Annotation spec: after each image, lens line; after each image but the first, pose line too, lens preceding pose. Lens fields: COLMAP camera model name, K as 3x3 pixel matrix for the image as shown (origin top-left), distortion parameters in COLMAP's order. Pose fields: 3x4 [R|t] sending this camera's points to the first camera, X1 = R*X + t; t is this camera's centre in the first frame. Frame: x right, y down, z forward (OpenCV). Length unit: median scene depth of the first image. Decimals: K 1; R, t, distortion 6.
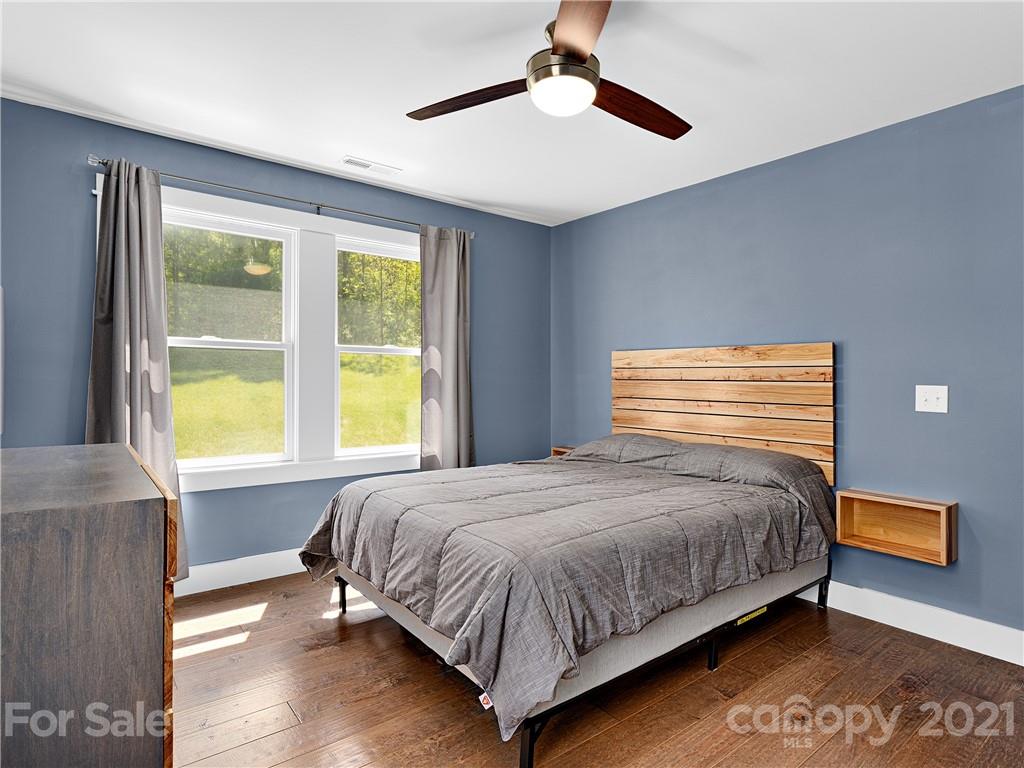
lens RADIAL K [[553.7, 0, 537.9], [0, 553.7, 385.7], [0, 0, 1]] dist [-0.004291, 0.001720]
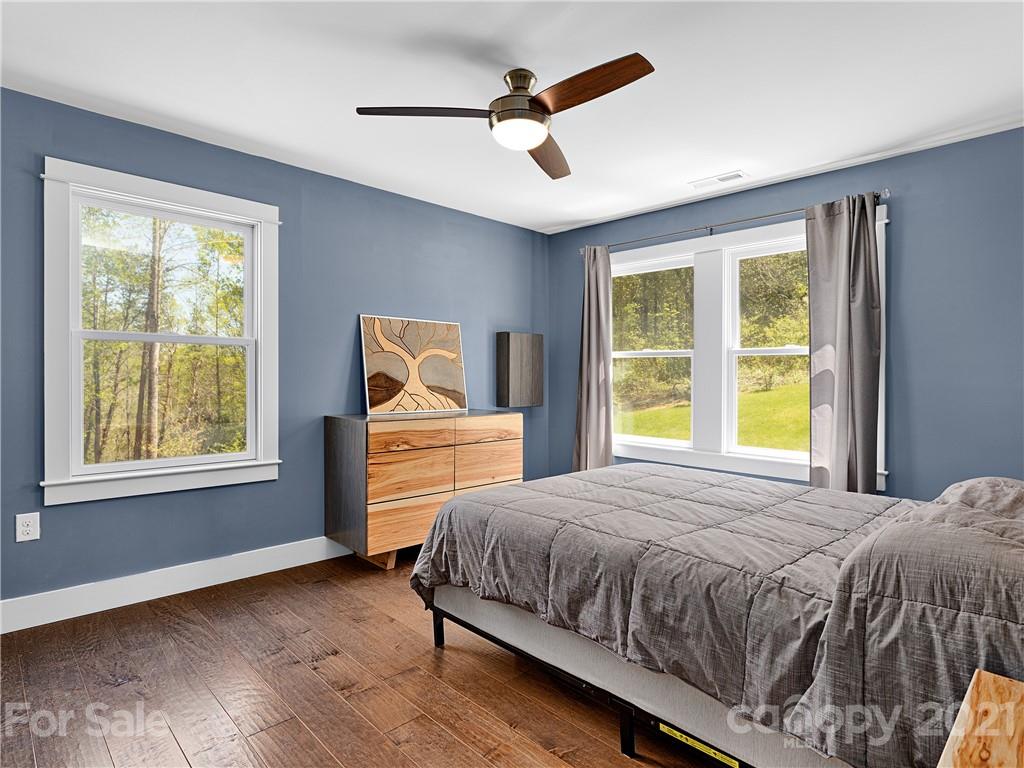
lens RADIAL K [[553.7, 0, 512.3], [0, 553.7, 379.3], [0, 0, 1]] dist [-0.004291, 0.001720]
pose [[0.093169, 0.003232, -0.995645, 0.662899], [-0.018250, 0.999832, 0.001538, -0.007487], [0.995483, 0.018027, 0.093213, 0.467821]]
